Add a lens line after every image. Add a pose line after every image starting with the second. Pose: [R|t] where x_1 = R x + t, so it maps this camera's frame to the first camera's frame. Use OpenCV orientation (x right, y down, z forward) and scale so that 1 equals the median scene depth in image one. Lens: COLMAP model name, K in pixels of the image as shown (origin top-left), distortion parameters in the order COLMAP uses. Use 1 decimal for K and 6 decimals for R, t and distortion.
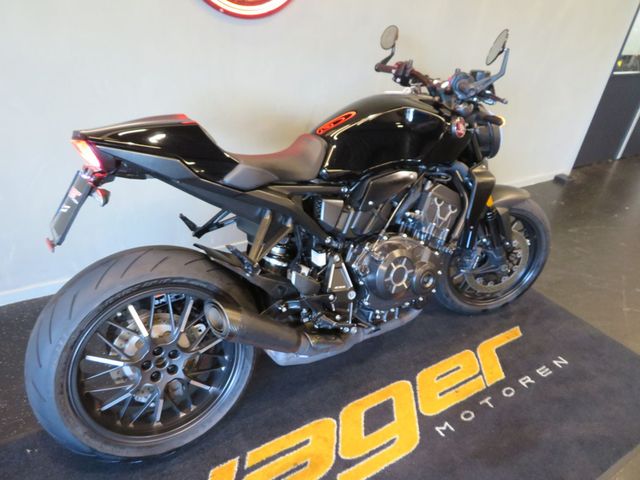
lens RADIAL K [[458.2, 0, 317.7], [0, 458.2, 239.6], [0, 0, 1]] dist [-0.005374, 0.005769]
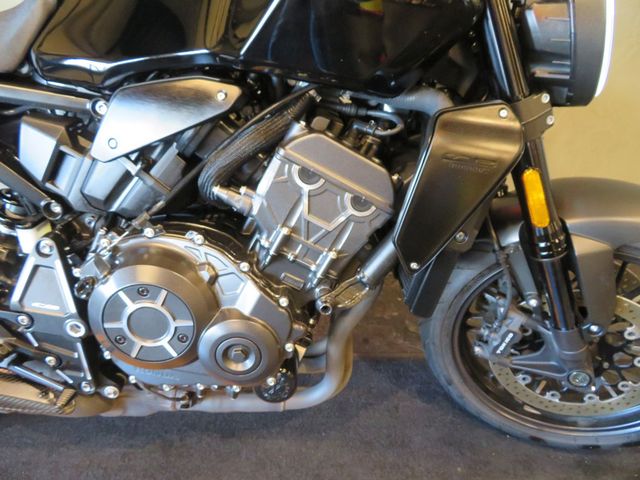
lens RADIAL K [[458.2, 0, 317.7], [0, 458.2, 239.6], [0, 0, 1]] dist [-0.005374, 0.005769]
pose [[0.855193, 0.259500, -0.448670, 0.482994], [-0.219852, 0.965524, 0.139385, -0.092779], [0.469372, -0.020560, 0.882761, 0.693534]]
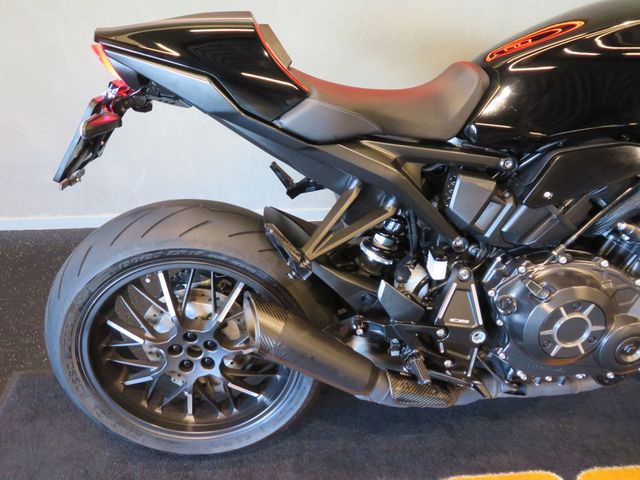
lens RADIAL K [[458.2, 0, 317.7], [0, 458.2, 239.6], [0, 0, 1]] dist [-0.005374, 0.005769]
pose [[0.882096, 0.220985, -0.416019, 0.110368], [-0.173067, 0.973405, 0.150104, -0.060551], [0.438126, -0.060407, 0.896882, 0.362113]]
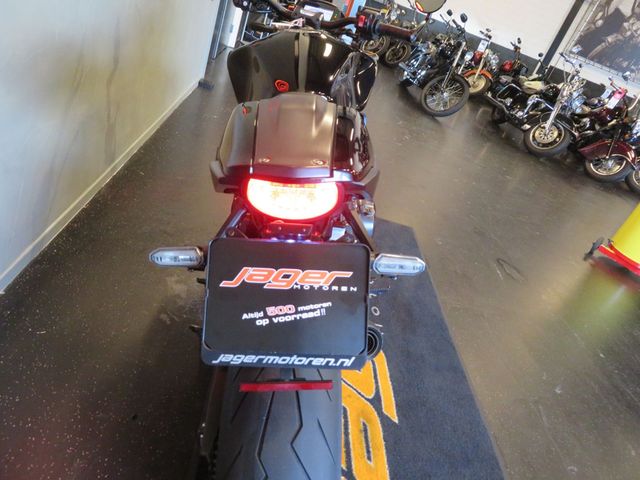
lens RADIAL K [[458.2, 0, 317.7], [0, 458.2, 239.6], [0, 0, 1]] dist [-0.005374, 0.005769]
pose [[0.518667, -0.363697, 0.773763, -0.709605], [0.174189, 0.930981, 0.320833, -0.236593], [-0.837044, -0.031624, 0.546221, 0.531215]]
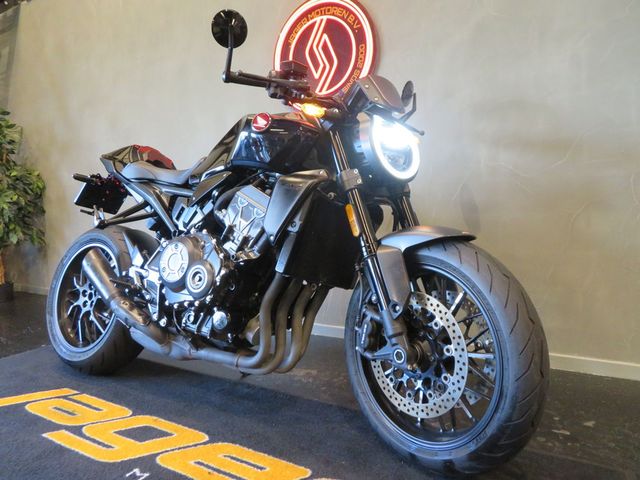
lens RADIAL K [[458.2, 0, 317.7], [0, 458.2, 239.6], [0, 0, 1]] dist [-0.005374, 0.005769]
pose [[0.428763, -0.046302, -0.902230, 1.197949], [-0.396734, 0.887584, -0.234089, 0.143566], [0.811643, 0.458313, 0.362193, 0.867775]]
